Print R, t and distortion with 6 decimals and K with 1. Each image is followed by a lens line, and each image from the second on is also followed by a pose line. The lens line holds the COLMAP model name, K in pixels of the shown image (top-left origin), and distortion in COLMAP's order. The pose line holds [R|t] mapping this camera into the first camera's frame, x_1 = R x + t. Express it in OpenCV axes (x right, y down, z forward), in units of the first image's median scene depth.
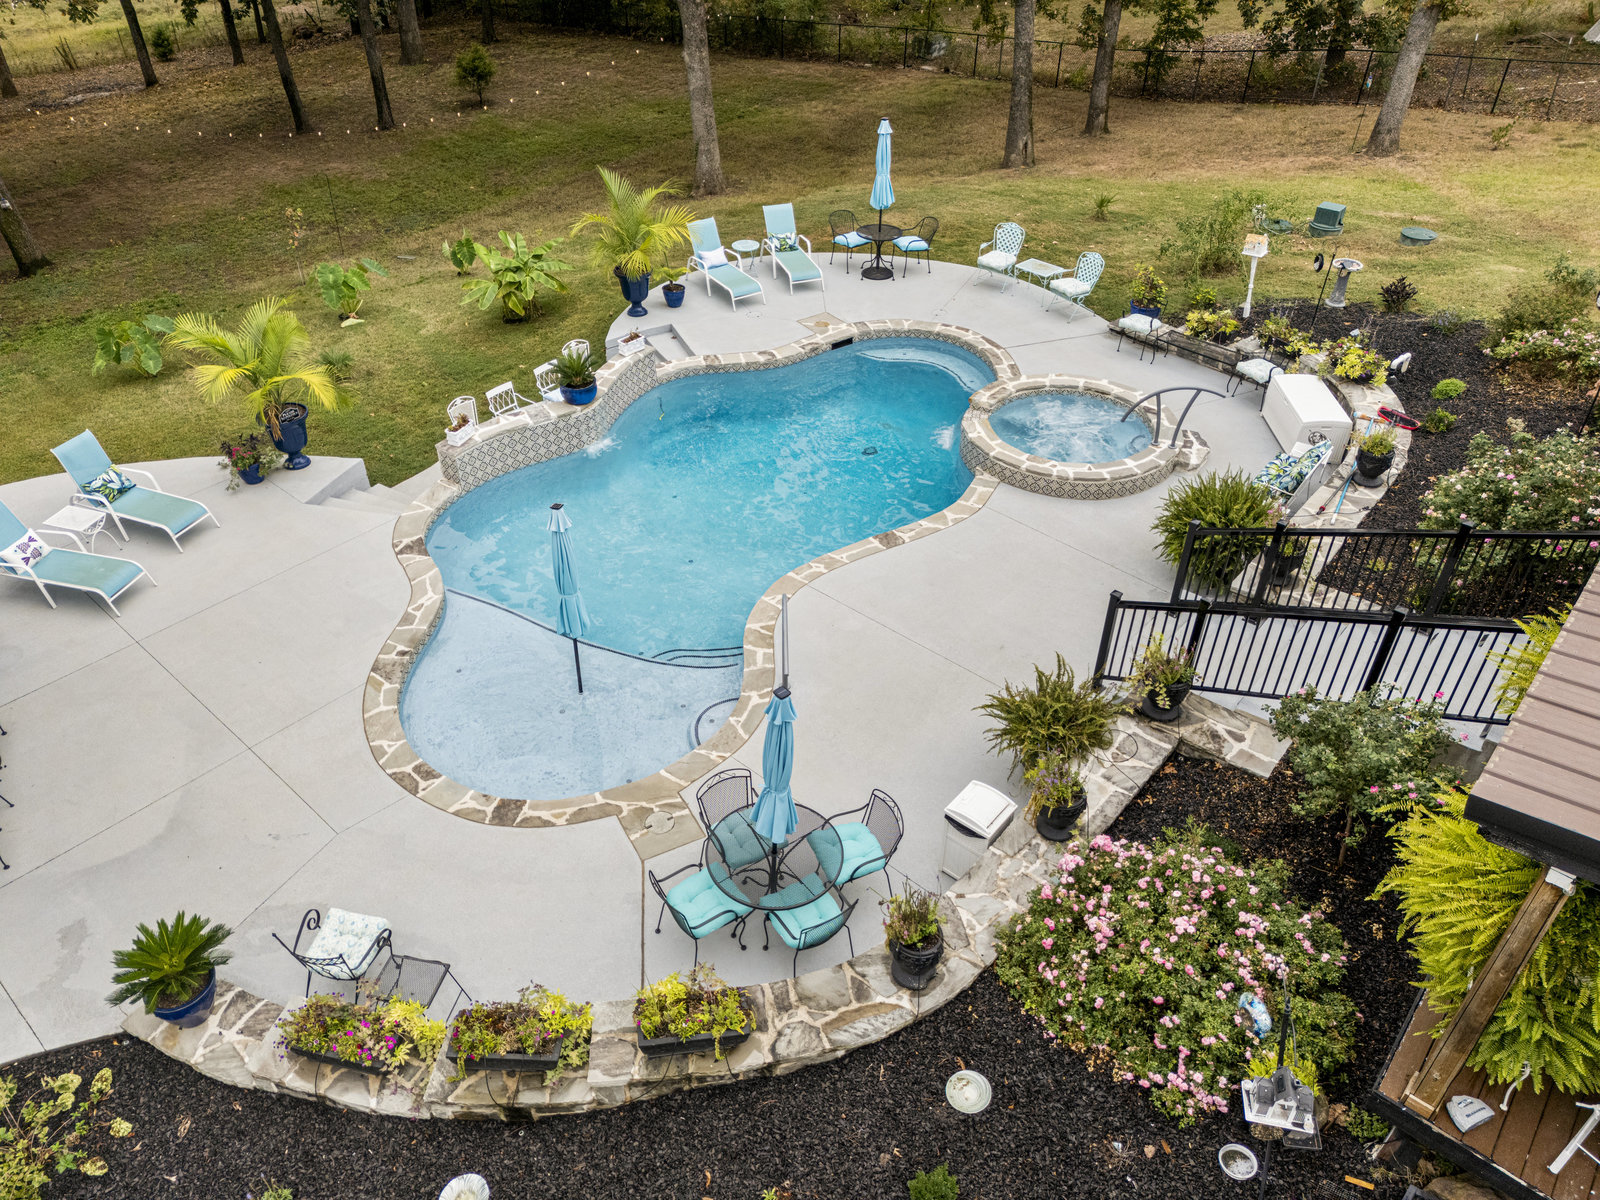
lens RADIAL K [[1178.3, 0, 800.0], [0, 1178.3, 600.0], [0, 0, 1]] dist [0.070399, -0.056921]
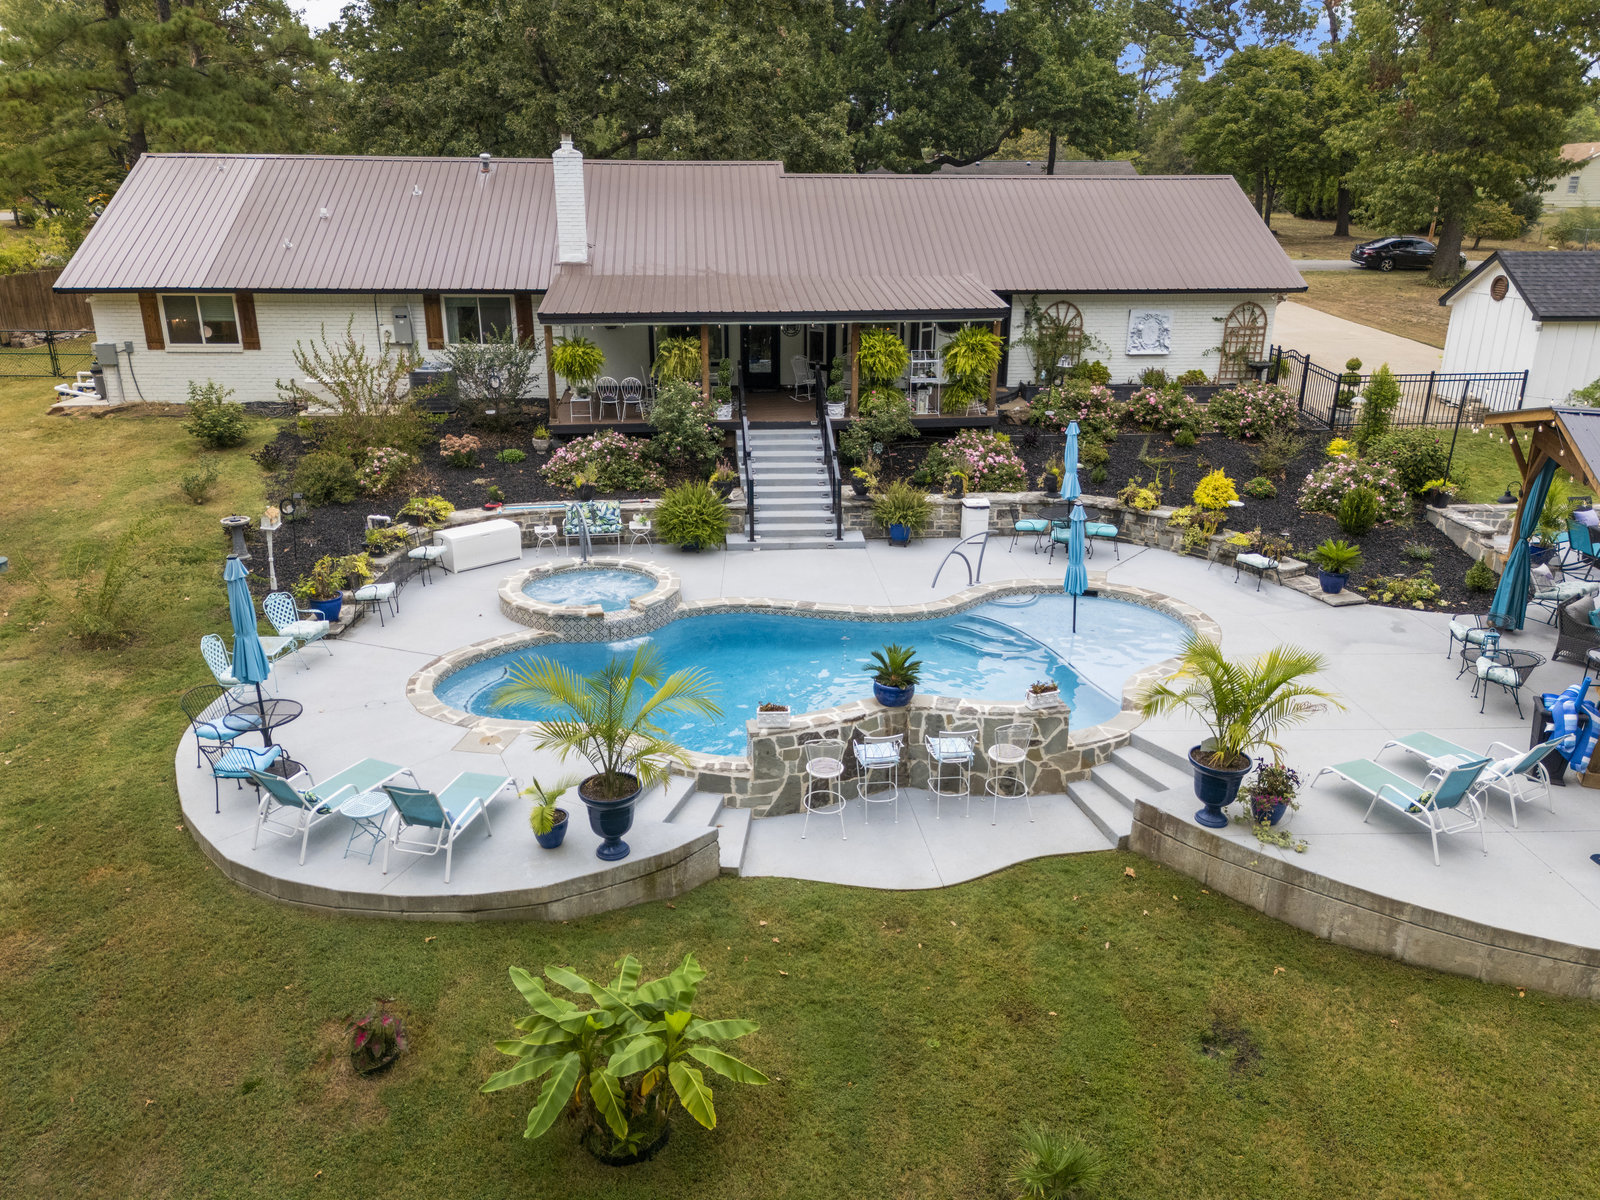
lens RADIAL K [[1178.3, 0, 800.0], [0, 1178.3, 600.0], [0, 0, 1]] dist [0.070399, -0.056921]
pose [[-0.710777, -0.236102, 0.662611, -0.636141], [0.416385, 0.618000, 0.666858, -0.755057], [-0.566940, 0.749888, -0.340951, 1.160273]]
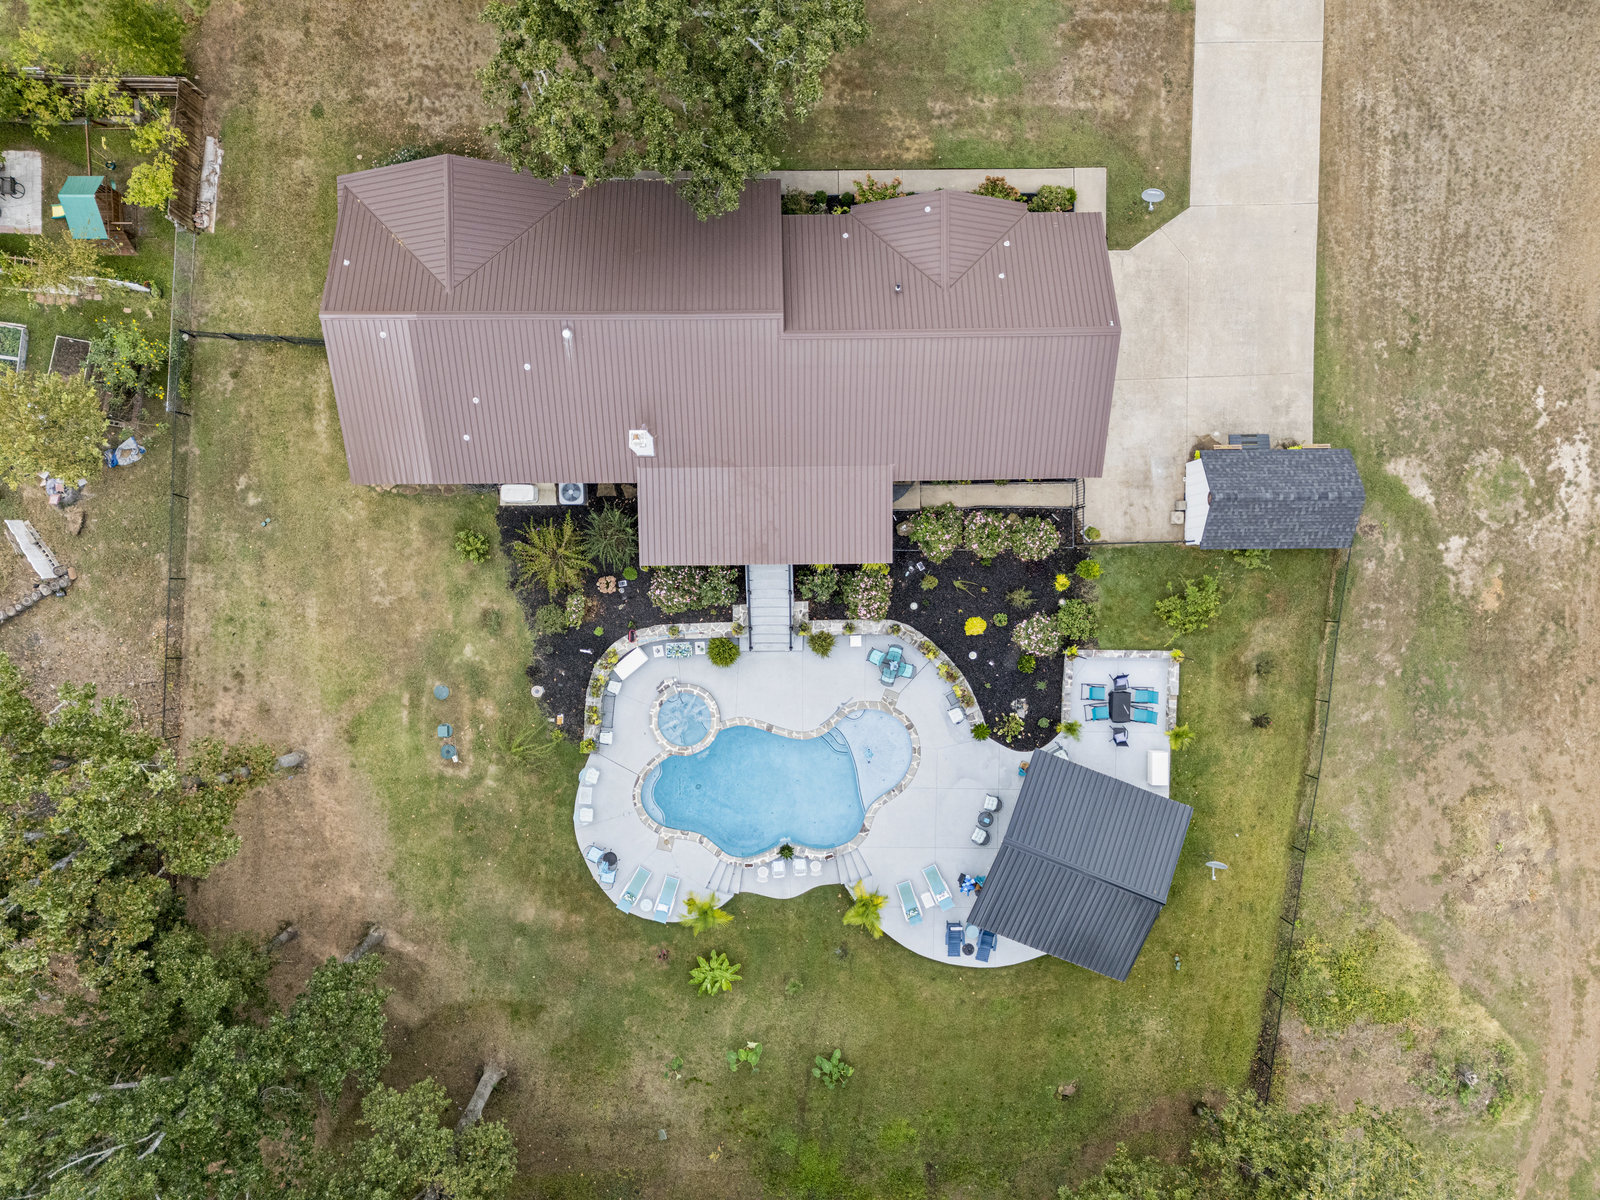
lens RADIAL K [[1136.8, 0, 800.0], [0, 1136.8, 600.0], [0, 0, 1]] dist [0.115321, -0.214620]
pose [[-0.655838, -0.754759, -0.014681, 0.276691], [0.441103, -0.398927, 0.803919, -2.000435], [-0.612622, 0.520765, 0.594558, -0.956773]]
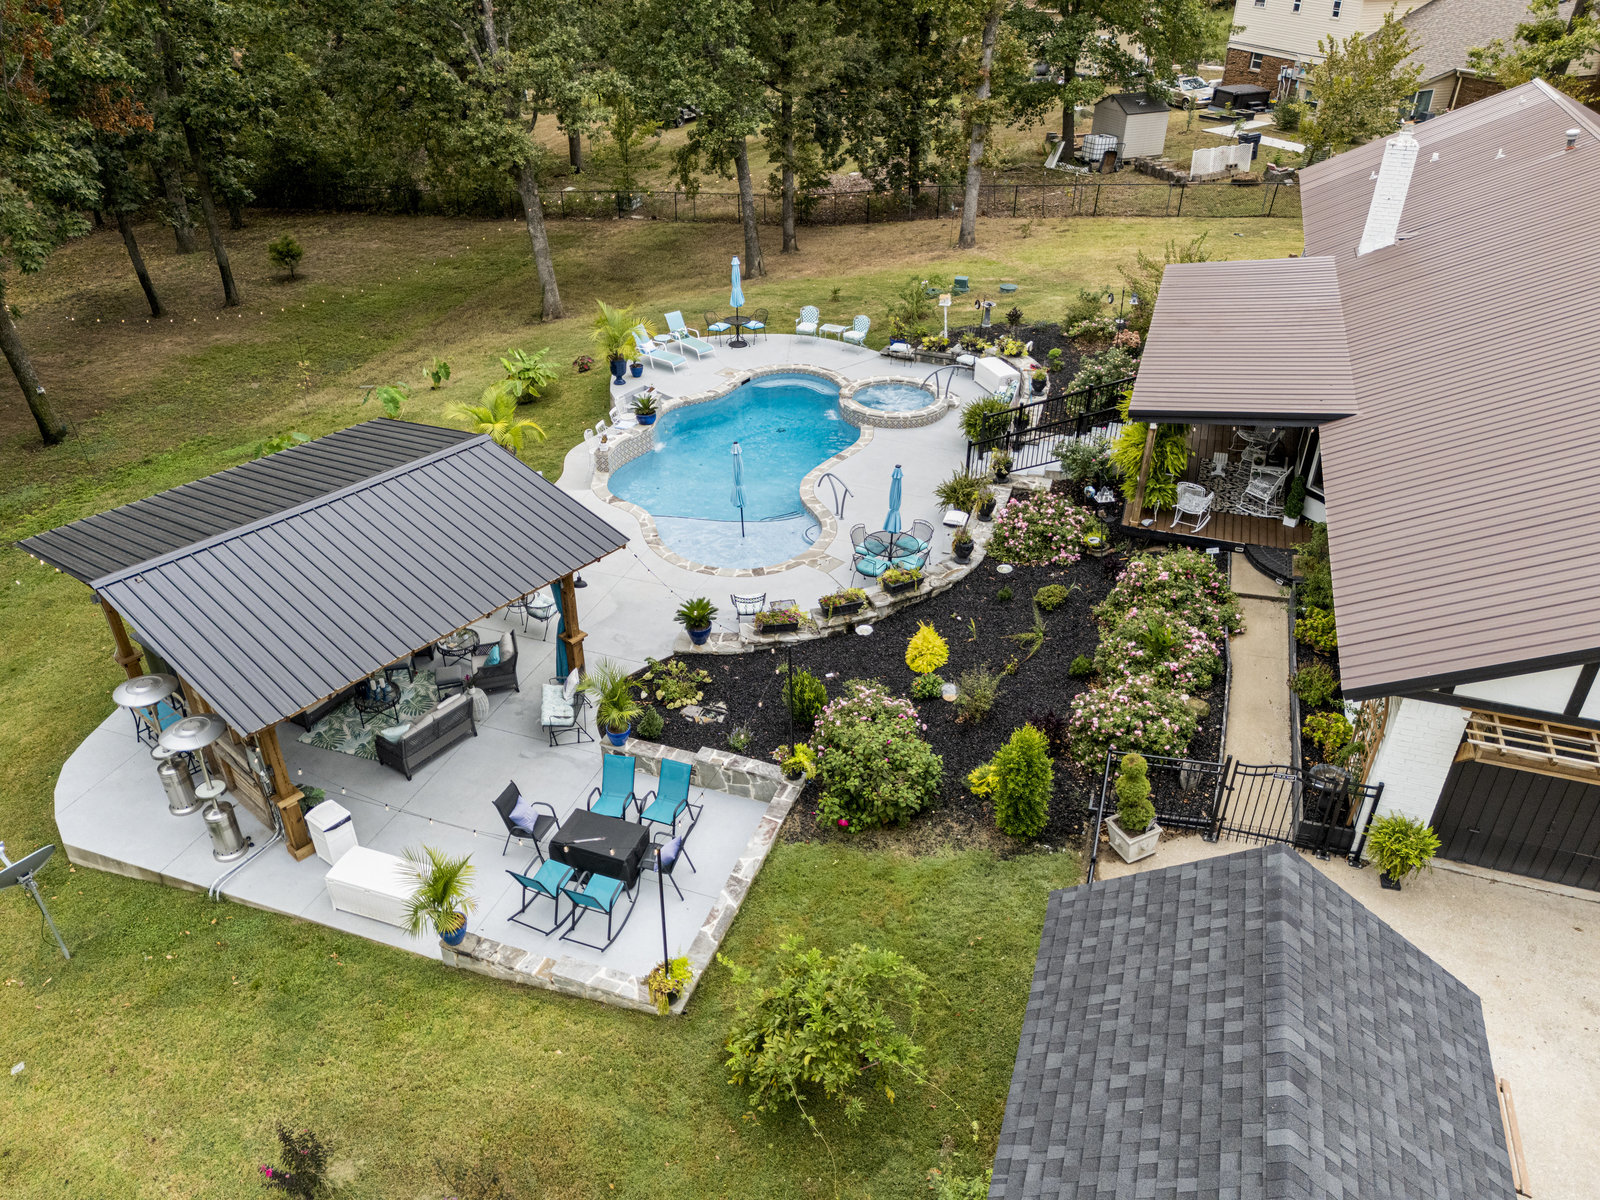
lens RADIAL K [[1162.6, 0, 800.0], [0, 1162.6, 600.0], [0, 0, 1]] dist [0.128243, -0.174933]
pose [[0.928841, -0.197972, 0.313149, -0.527452], [0.224267, 0.973248, -0.049923, 0.216398], [-0.294888, 0.116599, 0.948391, -0.672496]]
